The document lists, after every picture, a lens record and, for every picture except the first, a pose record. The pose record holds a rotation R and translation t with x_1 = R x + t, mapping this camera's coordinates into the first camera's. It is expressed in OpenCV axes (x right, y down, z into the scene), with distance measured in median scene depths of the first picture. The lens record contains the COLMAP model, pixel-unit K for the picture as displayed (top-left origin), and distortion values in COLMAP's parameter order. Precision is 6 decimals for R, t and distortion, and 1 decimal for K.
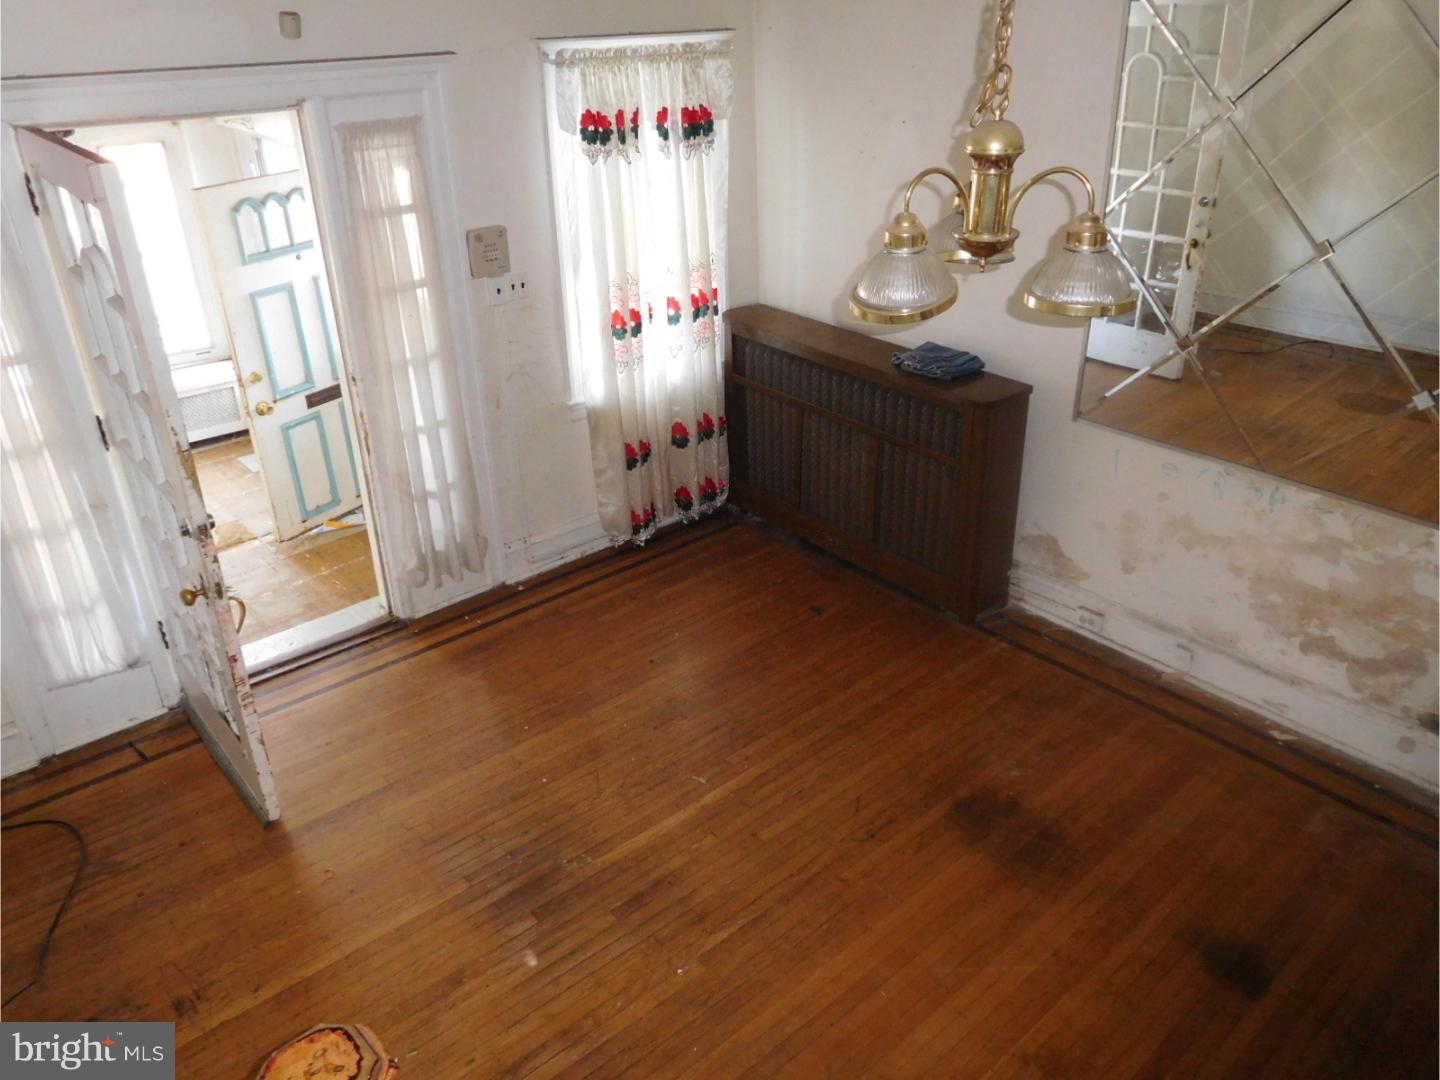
lens RADIAL K [[1065.0, 0, 720.8], [0, 1065.0, 538.5], [0, 0, 1]] dist [-0.021244, 0.007203]
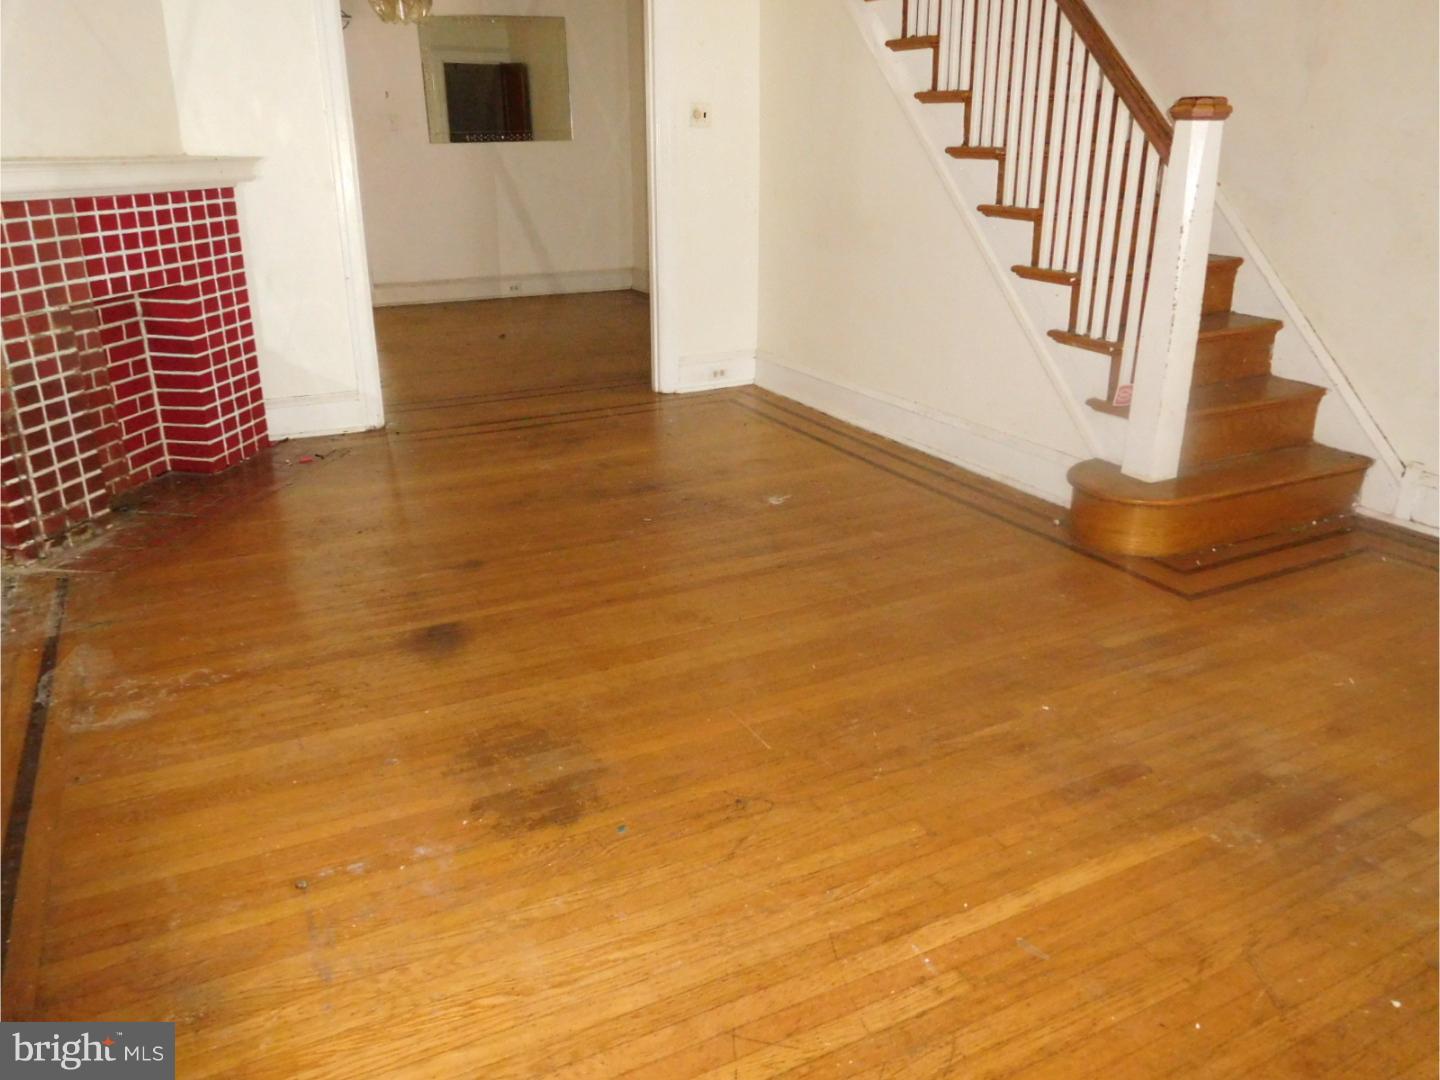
lens RADIAL K [[1065.0, 0, 716.7], [0, 1065.0, 530.1], [0, 0, 1]] dist [-0.021244, 0.007203]
pose [[-0.965298, -0.084259, 0.247186, 0.015243], [0.129189, 0.668523, 0.732384, -0.283823], [-0.226960, 0.738903, -0.634438, 1.277985]]
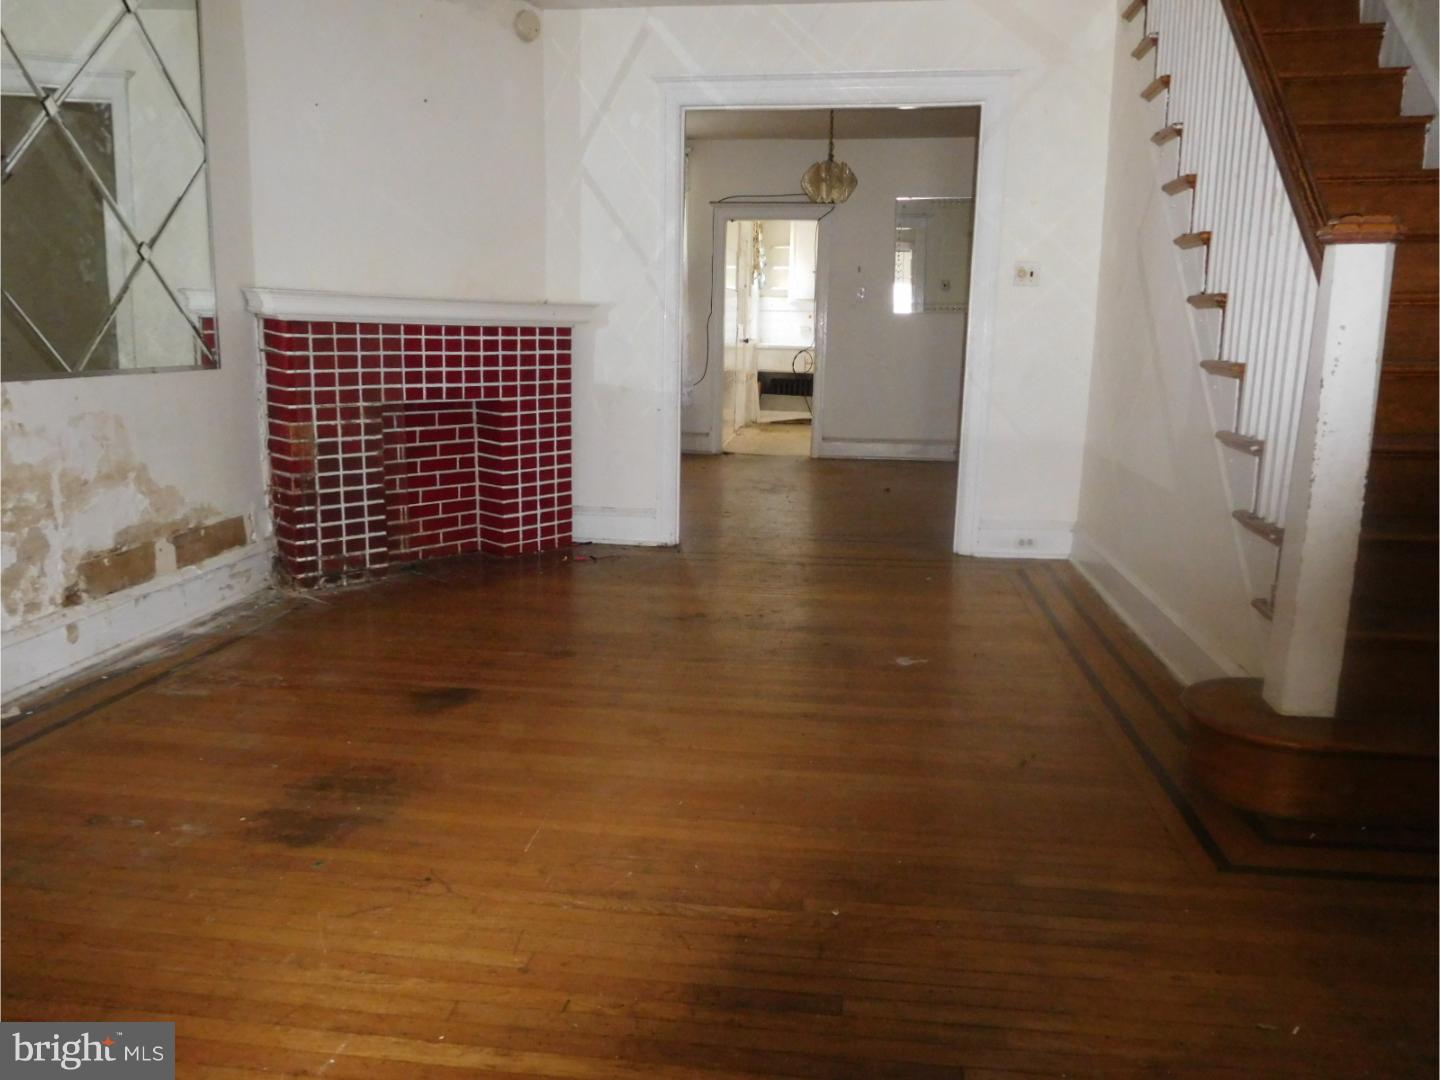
lens RADIAL K [[1065.0, 0, 717.3], [0, 1065.0, 534.5], [0, 0, 1]] dist [-0.021244, 0.007203]
pose [[-0.657317, -0.151798, 0.738168, -0.392996], [0.345160, 0.810088, 0.473943, -0.118269], [-0.669925, 0.566317, -0.480090, 1.067219]]
